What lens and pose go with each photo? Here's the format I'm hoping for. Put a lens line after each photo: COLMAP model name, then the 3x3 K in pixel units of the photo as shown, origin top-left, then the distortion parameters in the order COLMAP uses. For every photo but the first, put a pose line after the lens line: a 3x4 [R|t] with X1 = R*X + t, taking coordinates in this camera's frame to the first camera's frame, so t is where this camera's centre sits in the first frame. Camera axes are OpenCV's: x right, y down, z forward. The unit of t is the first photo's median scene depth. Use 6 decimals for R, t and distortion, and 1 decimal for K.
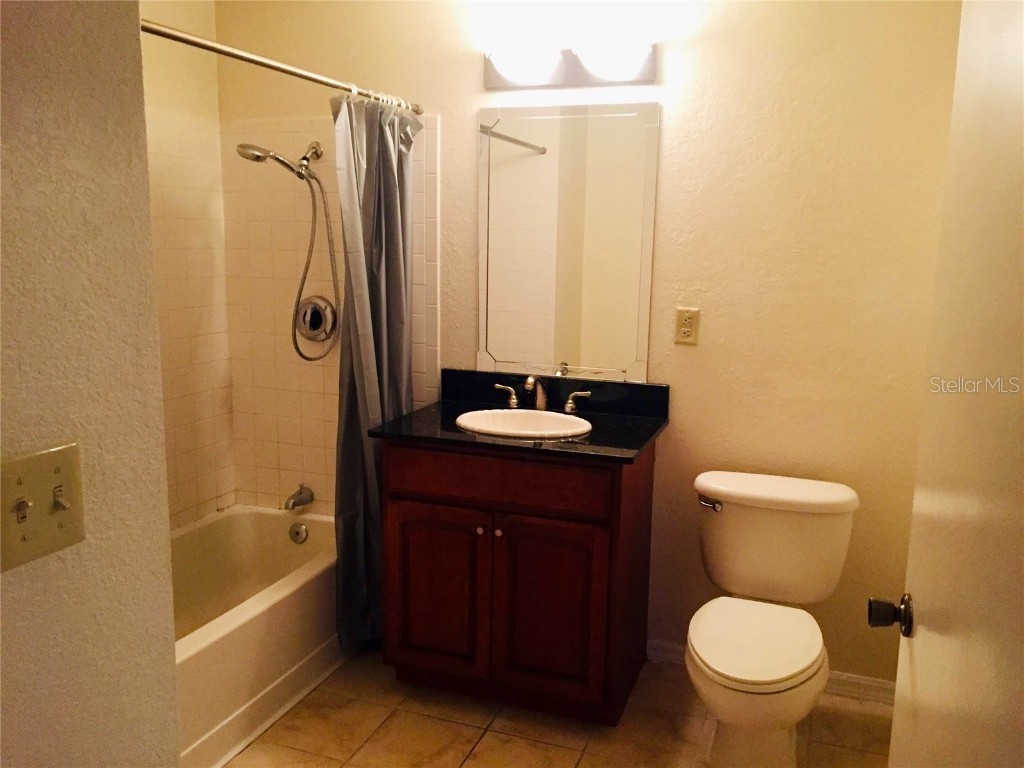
lens RADIAL K [[874.8, 0, 509.8], [0, 874.8, 381.4], [0, 0, 1]] dist [0.076819, -0.113390]
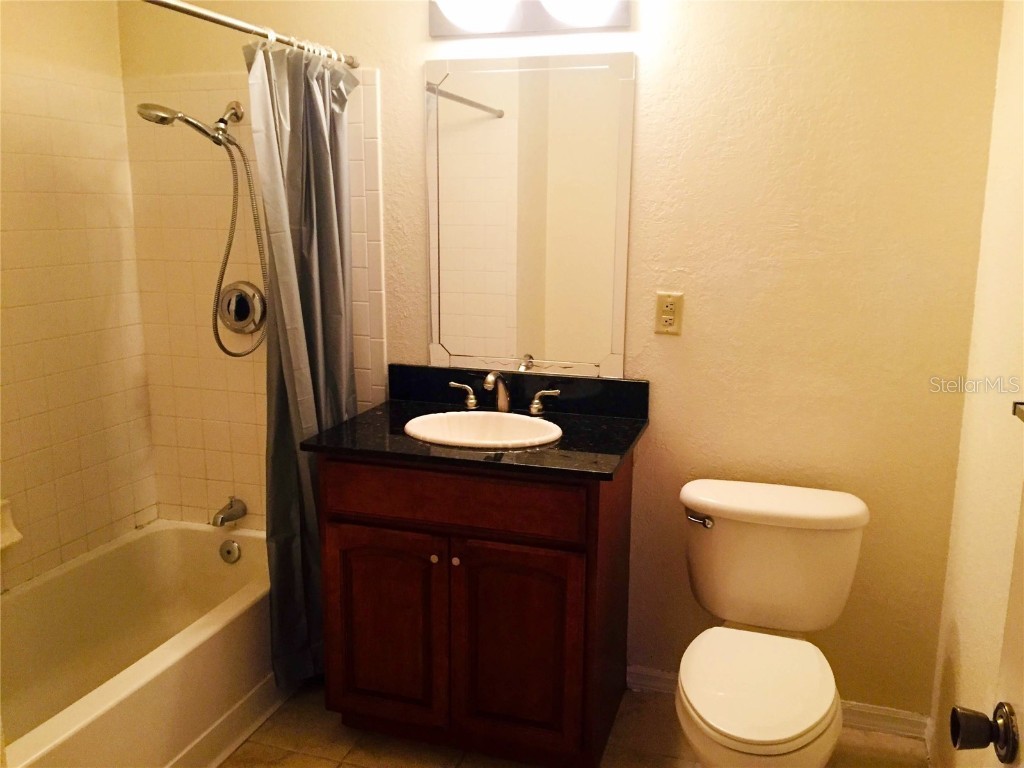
lens RADIAL K [[874.8, 0, 514.0], [0, 874.8, 386.8], [0, 0, 1]] dist [0.076819, -0.113390]
pose [[0.998660, -0.018780, 0.048231, 0.005002], [0.016935, 0.999119, 0.038389, -0.025971], [-0.048910, -0.037520, 0.998098, 0.134476]]
